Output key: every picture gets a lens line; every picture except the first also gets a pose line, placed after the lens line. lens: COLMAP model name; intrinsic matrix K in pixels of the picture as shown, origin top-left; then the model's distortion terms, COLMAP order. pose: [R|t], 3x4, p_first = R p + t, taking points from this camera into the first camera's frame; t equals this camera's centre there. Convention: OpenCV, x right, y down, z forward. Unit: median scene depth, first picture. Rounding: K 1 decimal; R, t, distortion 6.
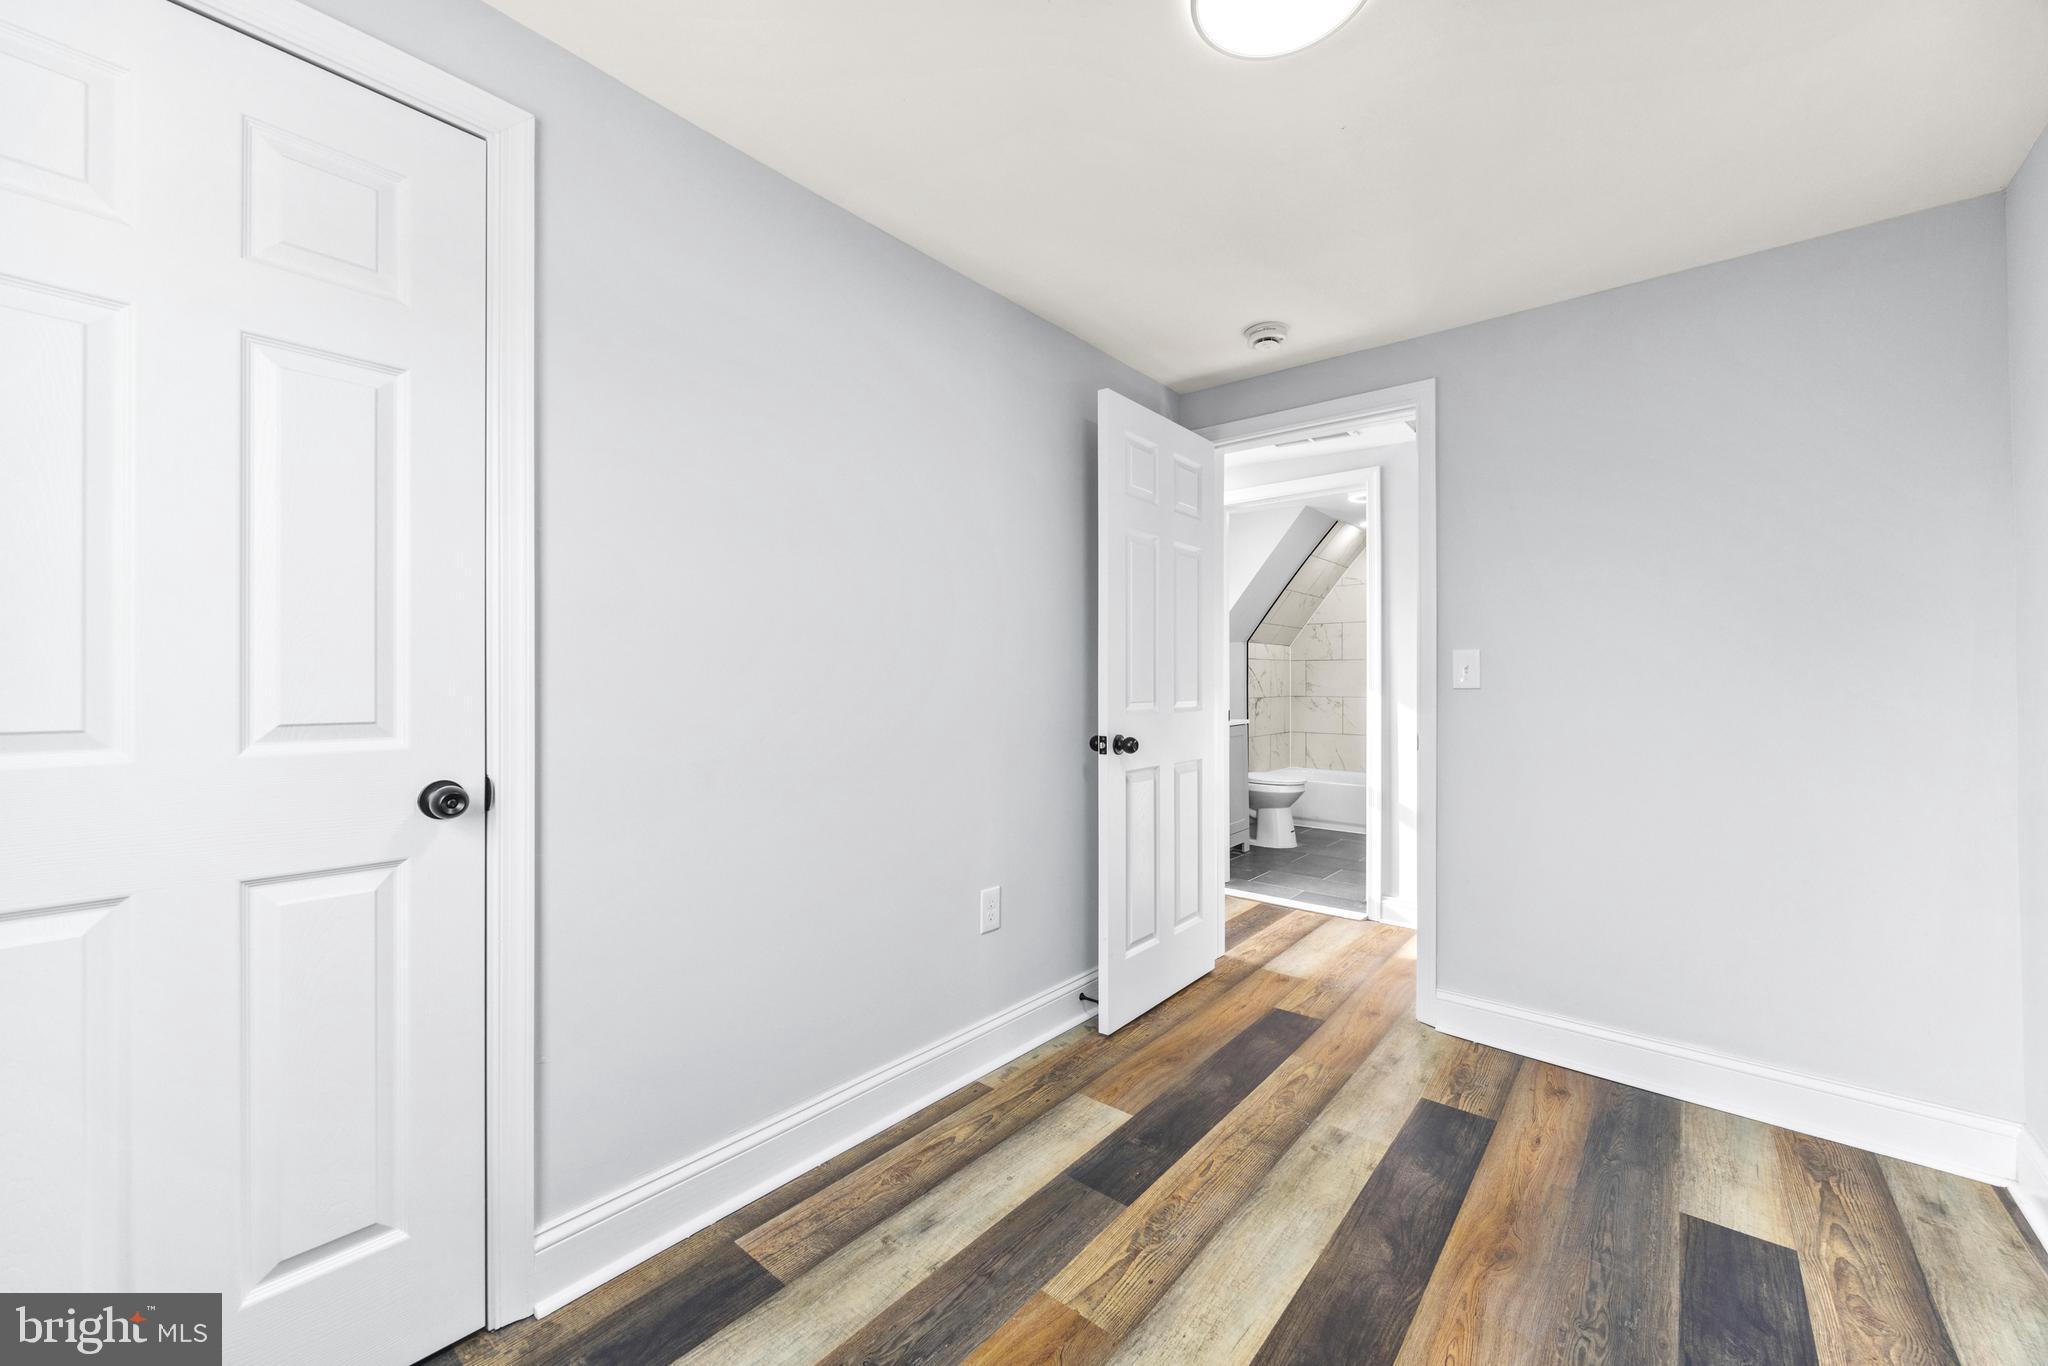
lens RADIAL K [[792.5, 0, 1021.0], [0, 792.5, 686.4], [0, 0, 1]] dist [-0.001585, 0.000040]
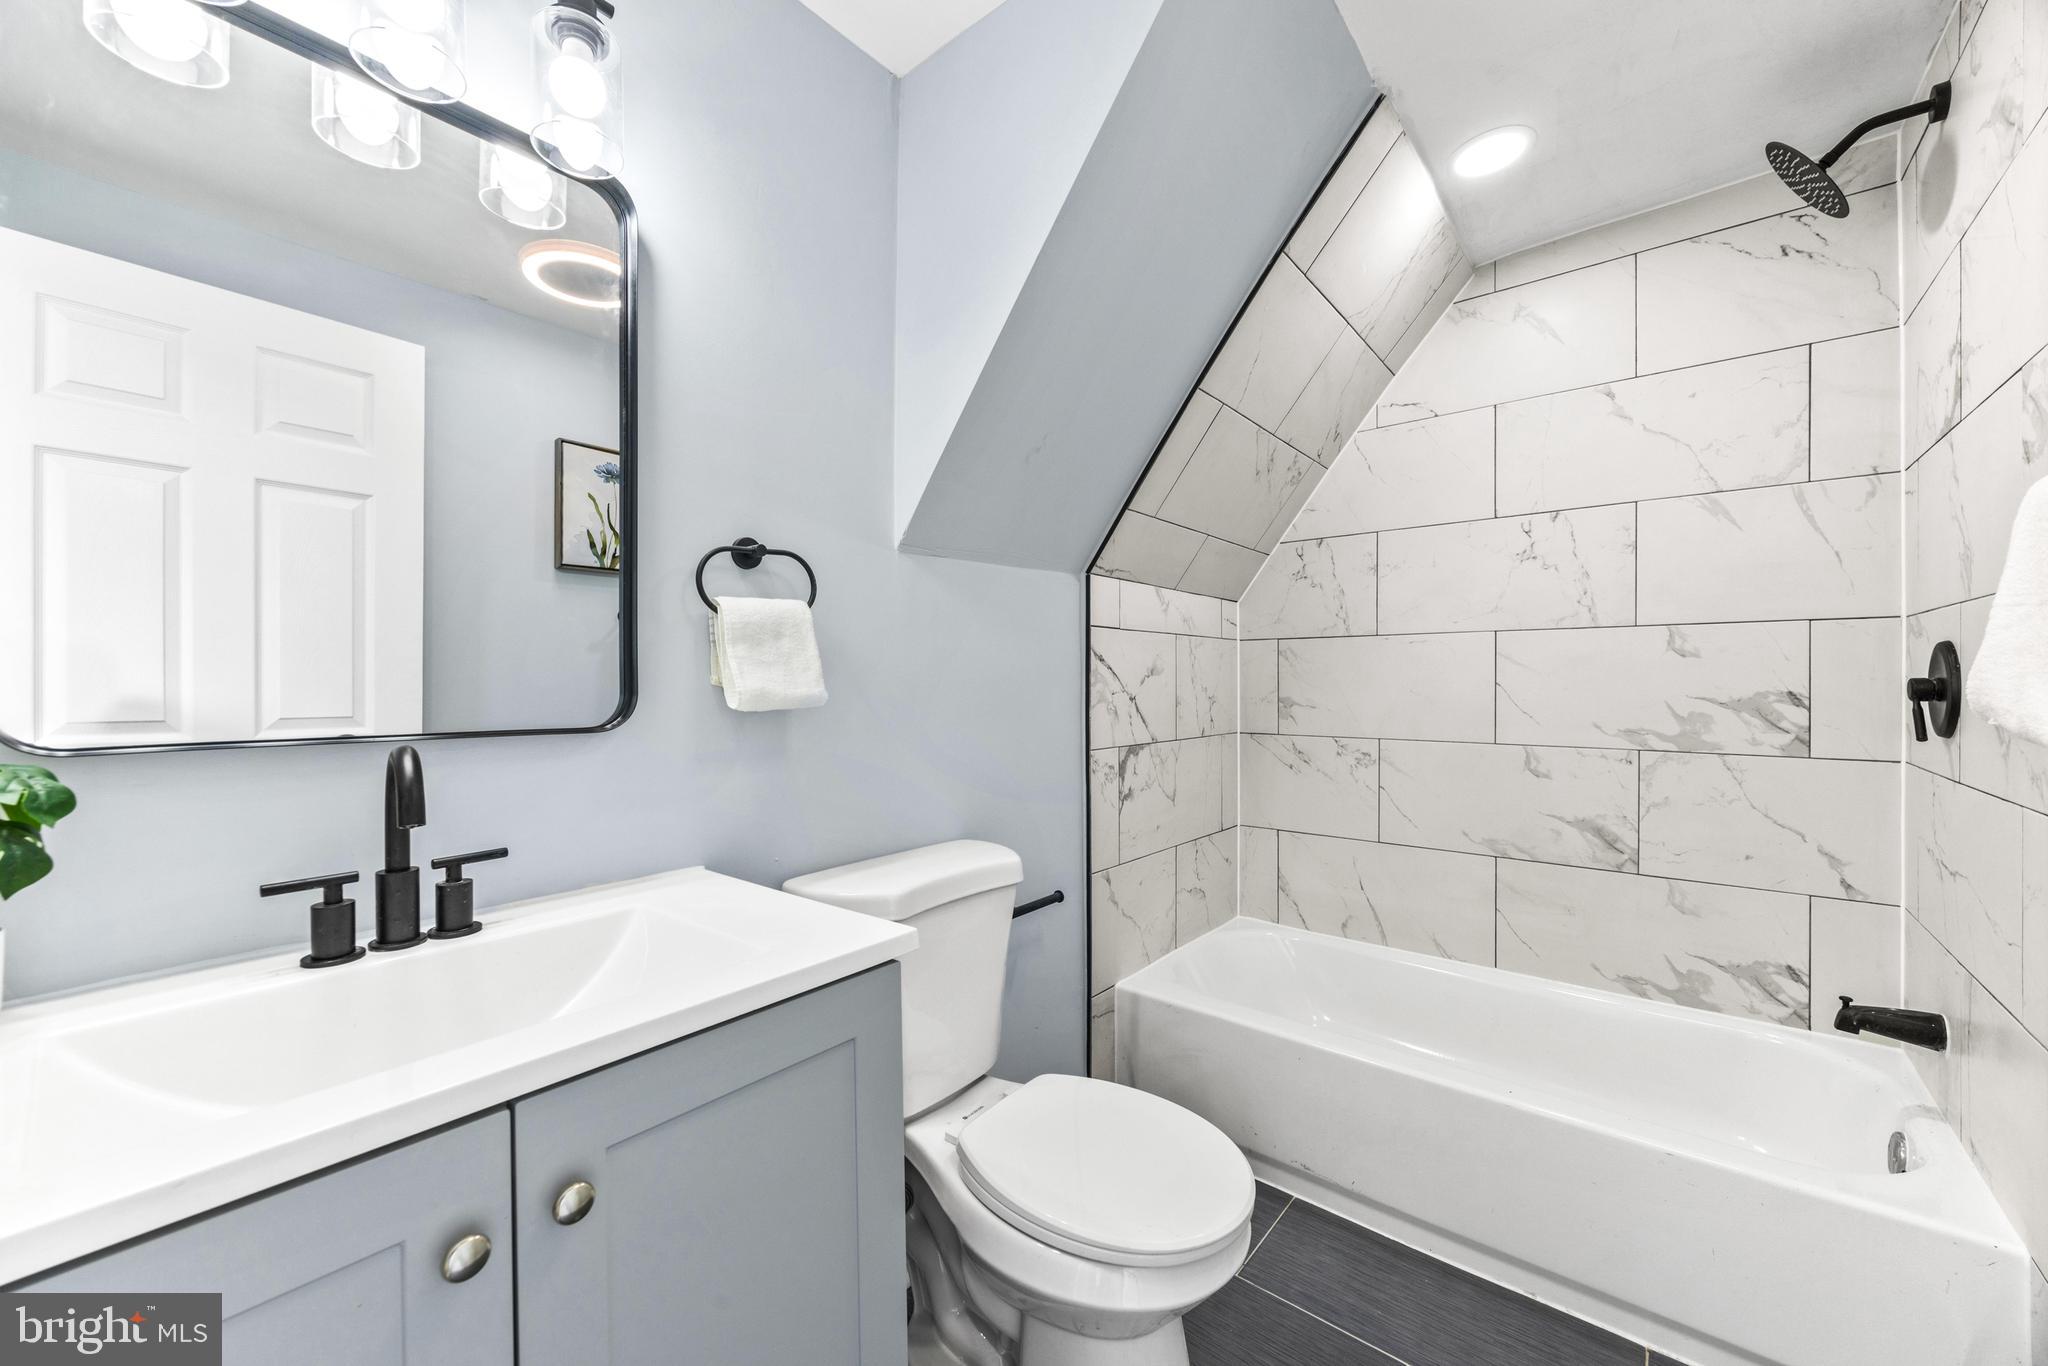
lens RADIAL K [[792.5, 0, 1021.0], [0, 792.5, 686.4], [0, 0, 1]] dist [-0.001585, 0.000040]
pose [[1.000000, 0.000318, 0.000855, 0.242447], [-0.000318, 1.000000, -0.000575, -0.009973], [-0.000855, 0.000575, 0.999999, 0.638082]]
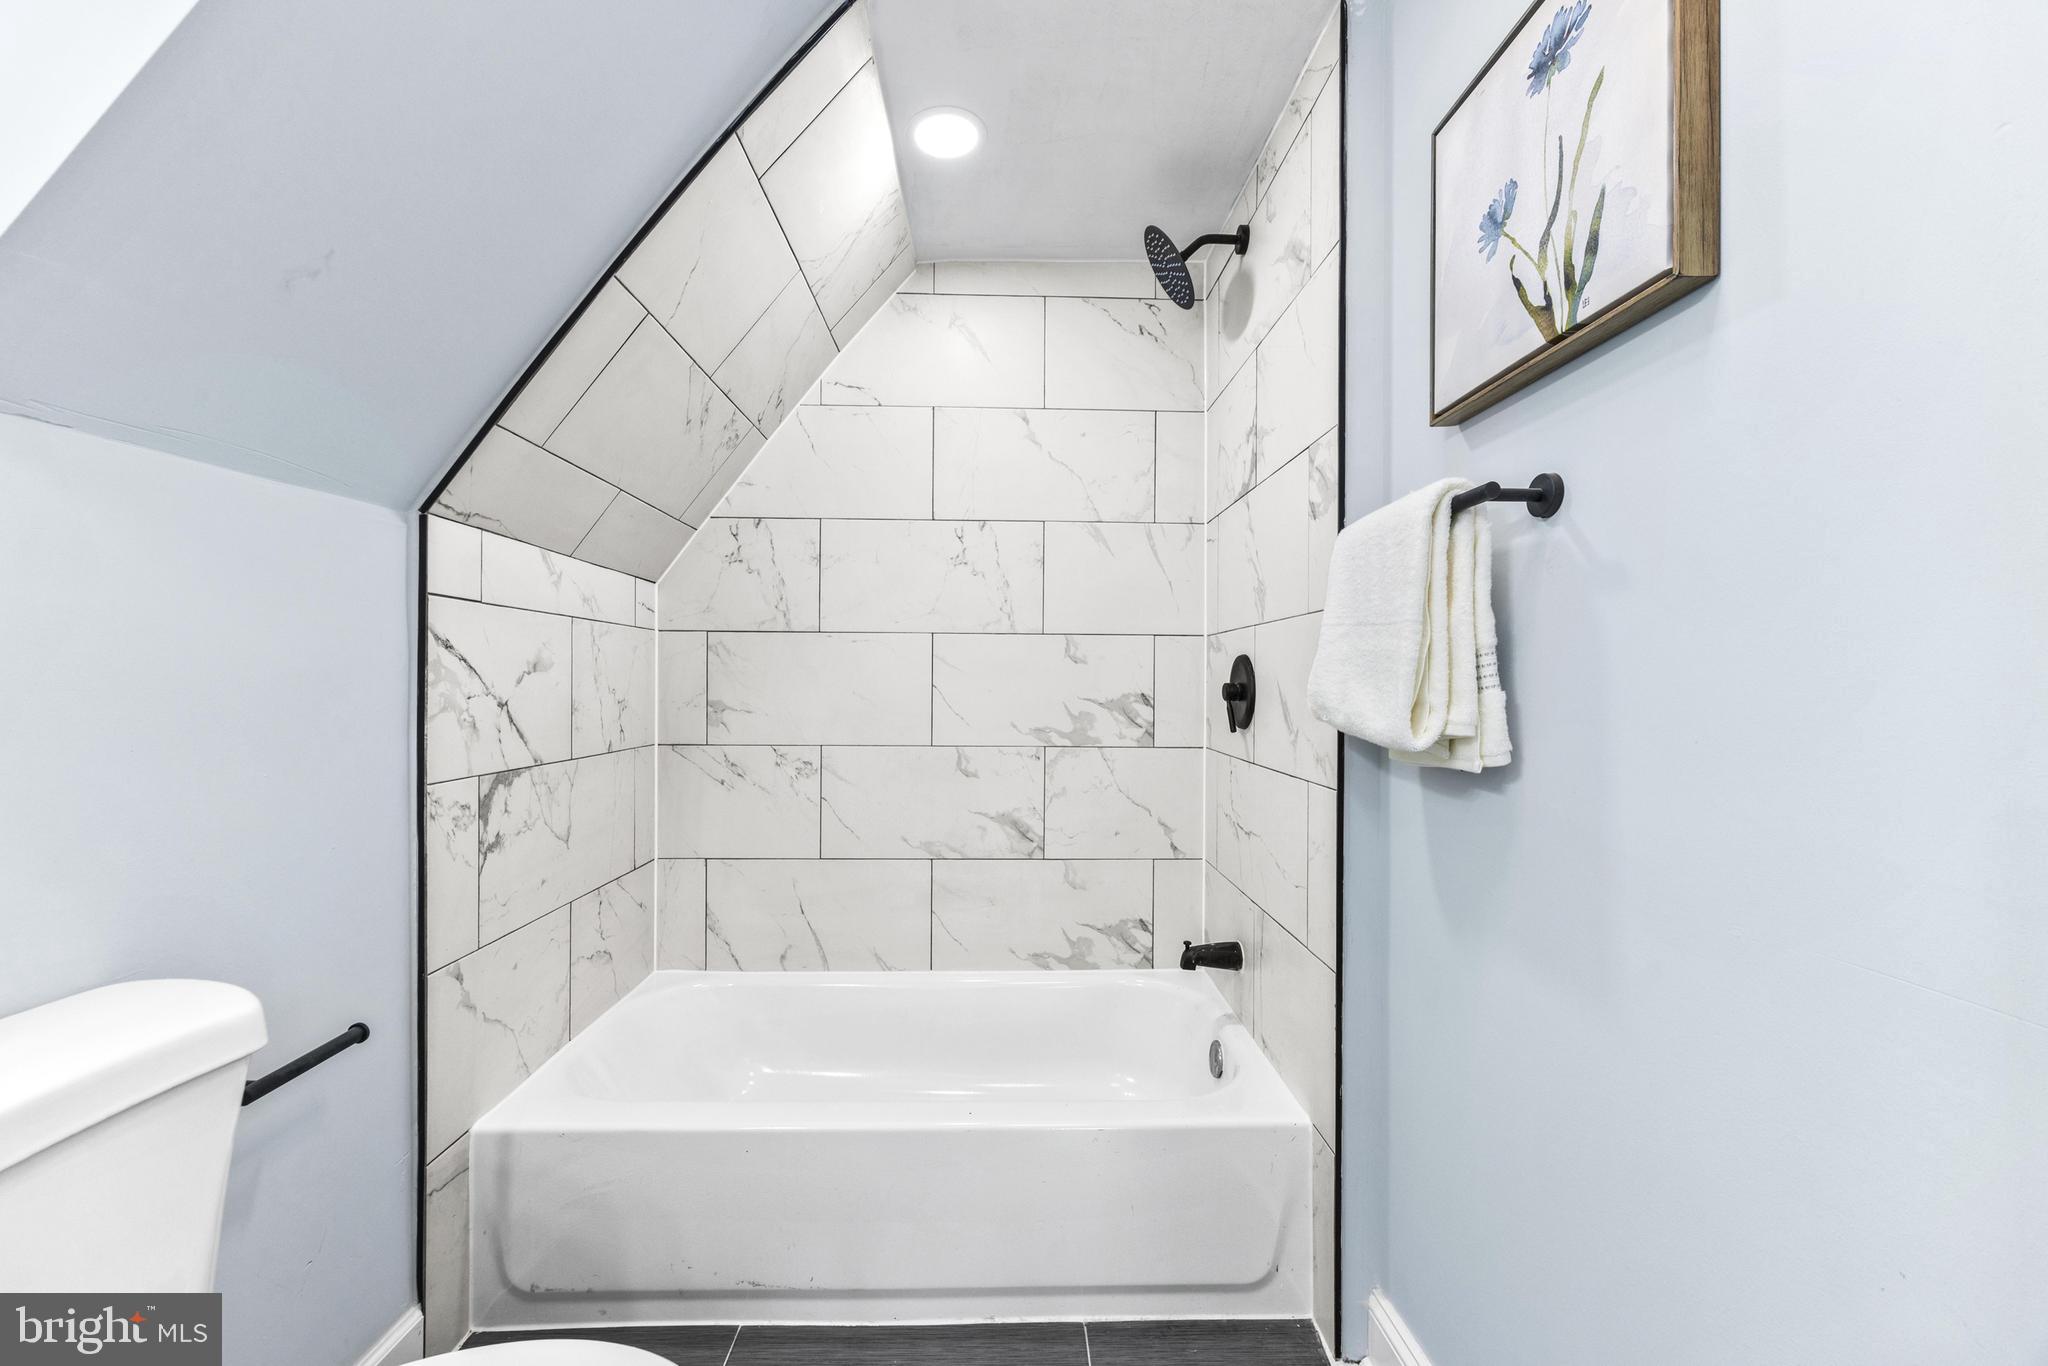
lens RADIAL K [[792.5, 0, 1021.0], [0, 792.5, 686.4], [0, 0, 1]] dist [-0.001585, 0.000040]
pose [[0.748773, 0.005149, 0.662807, 0.249475], [-0.003400, 0.999987, -0.003928, -0.009912], [-0.662818, 0.000688, 0.748780, 0.696392]]
